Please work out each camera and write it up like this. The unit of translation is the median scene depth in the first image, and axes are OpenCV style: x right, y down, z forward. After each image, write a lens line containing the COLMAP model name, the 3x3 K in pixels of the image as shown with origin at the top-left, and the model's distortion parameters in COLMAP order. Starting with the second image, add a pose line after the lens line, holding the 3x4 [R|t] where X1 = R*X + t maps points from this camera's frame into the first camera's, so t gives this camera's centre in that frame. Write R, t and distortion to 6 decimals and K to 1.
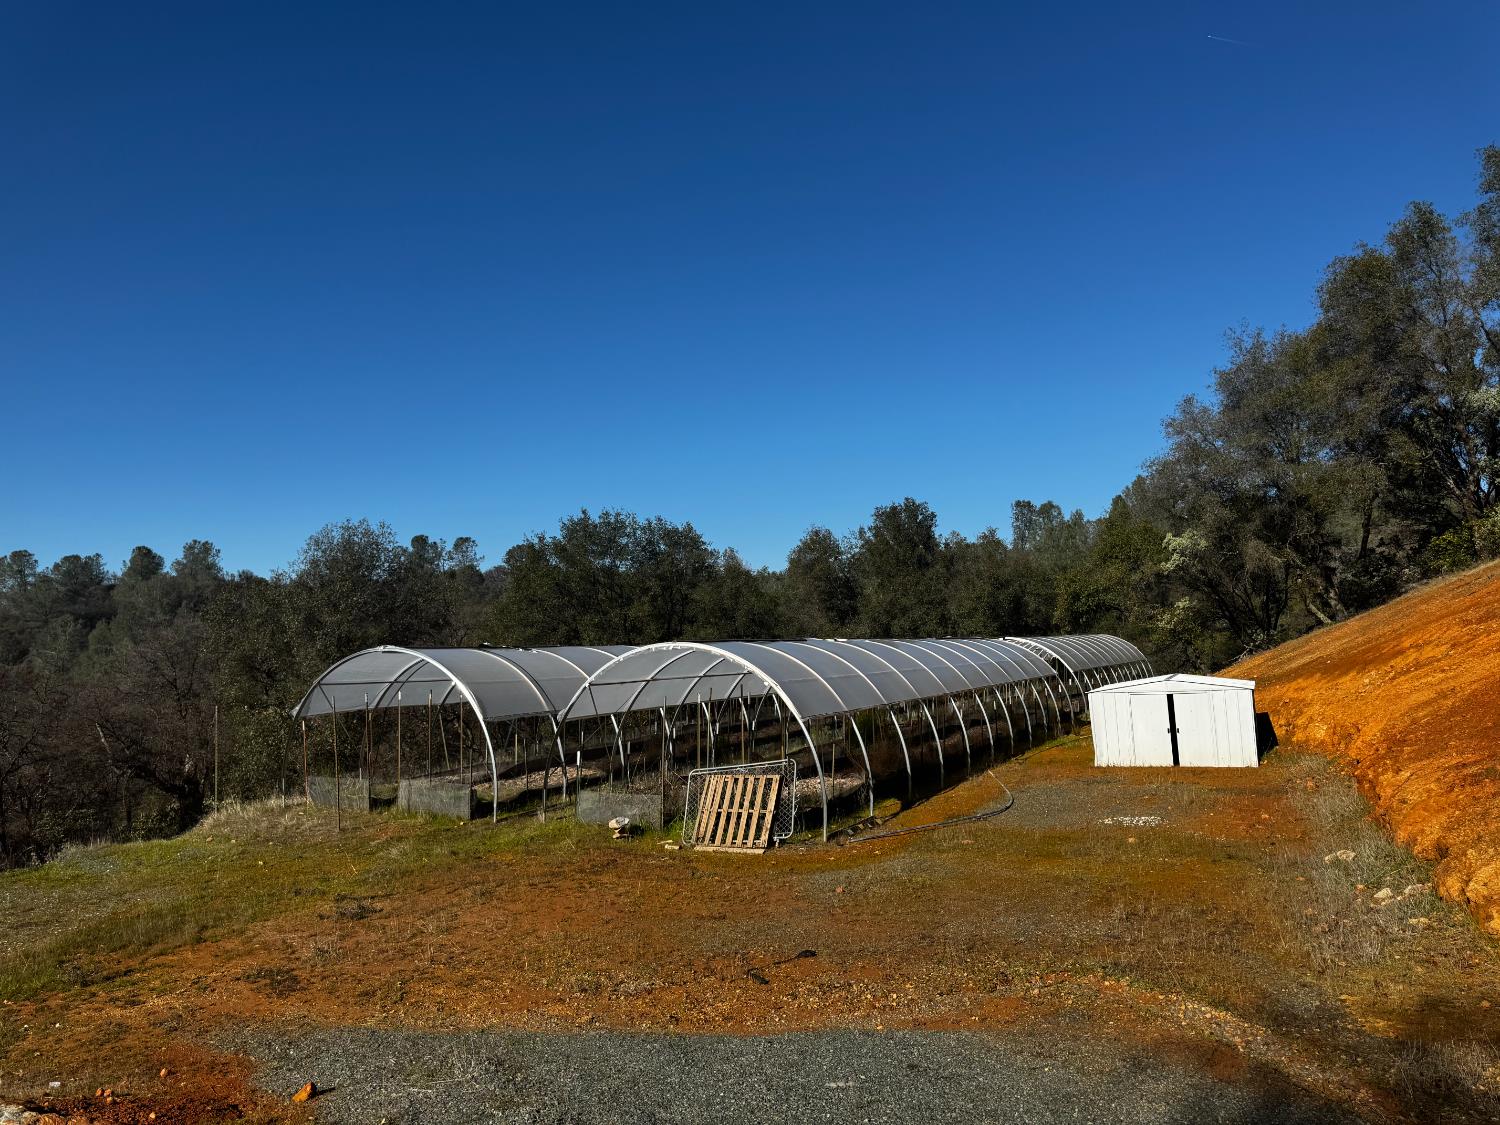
lens RADIAL K [[1037.9, 0, 753.4], [0, 1037.9, 570.5], [0, 0, 1]] dist [0.128859, -0.186821]
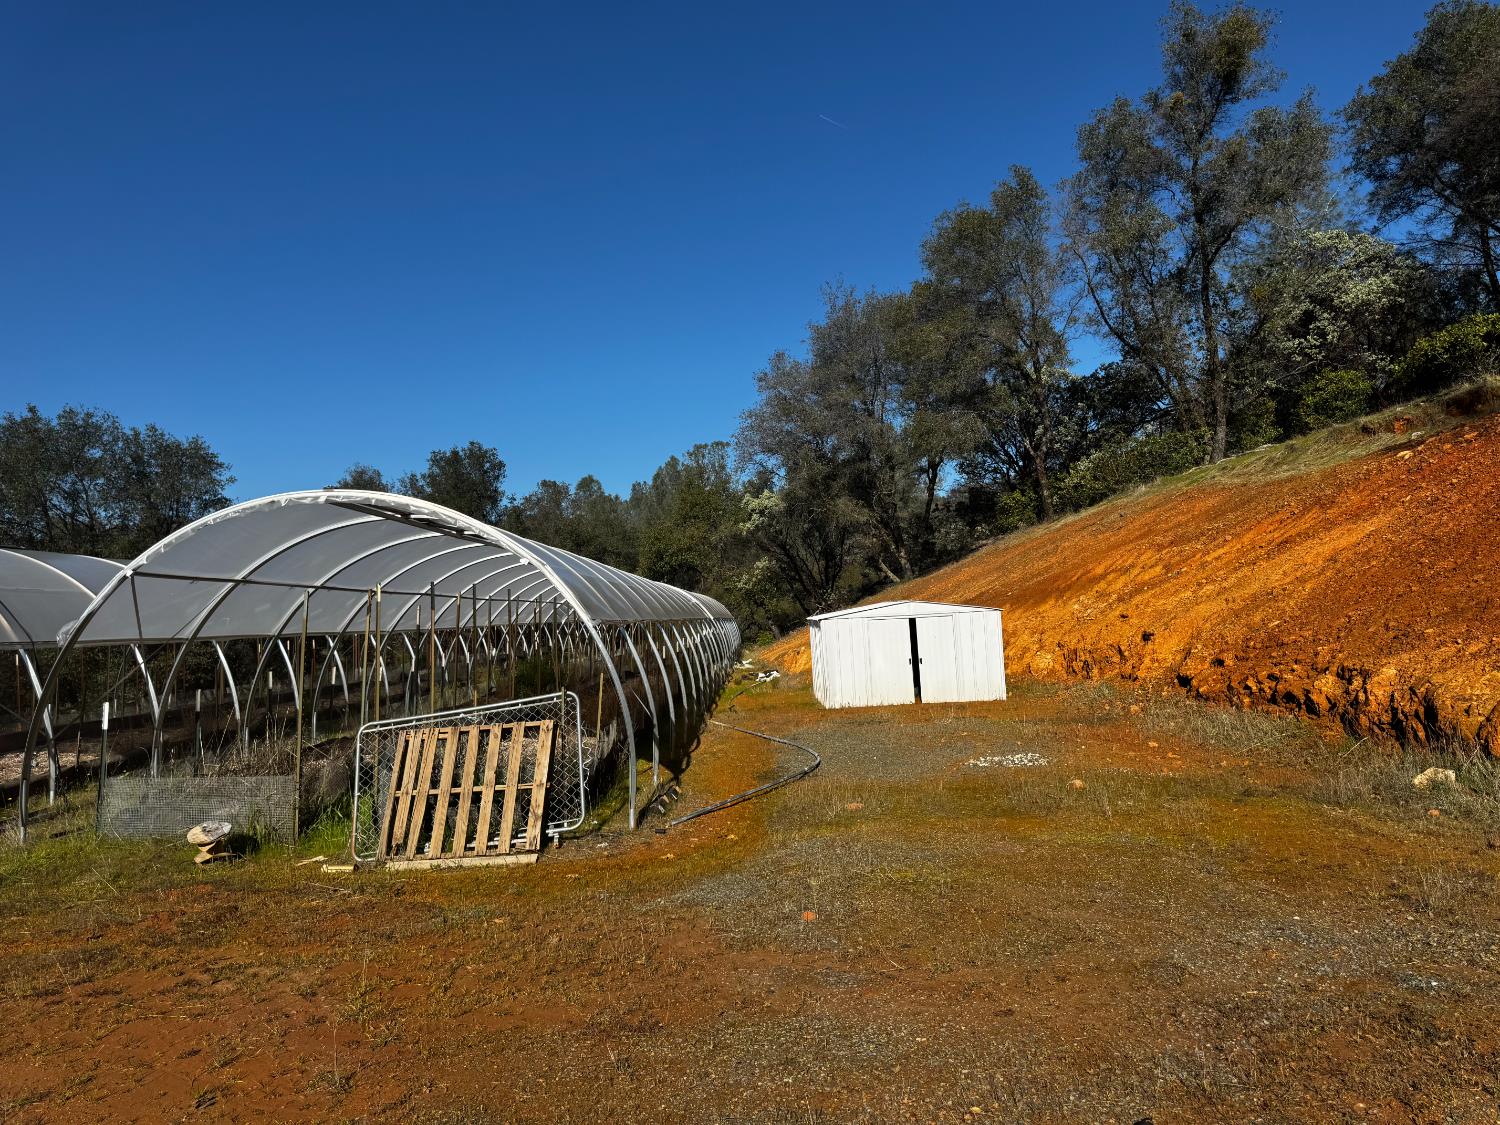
lens RADIAL K [[1037.9, 0, 753.4], [0, 1037.9, 570.5], [0, 0, 1]] dist [0.128859, -0.186821]
pose [[0.896659, 0.020177, 0.442262, -0.051804], [-0.027072, 0.999590, 0.009284, 0.043054], [-0.441894, -0.020297, 0.896838, 0.179329]]
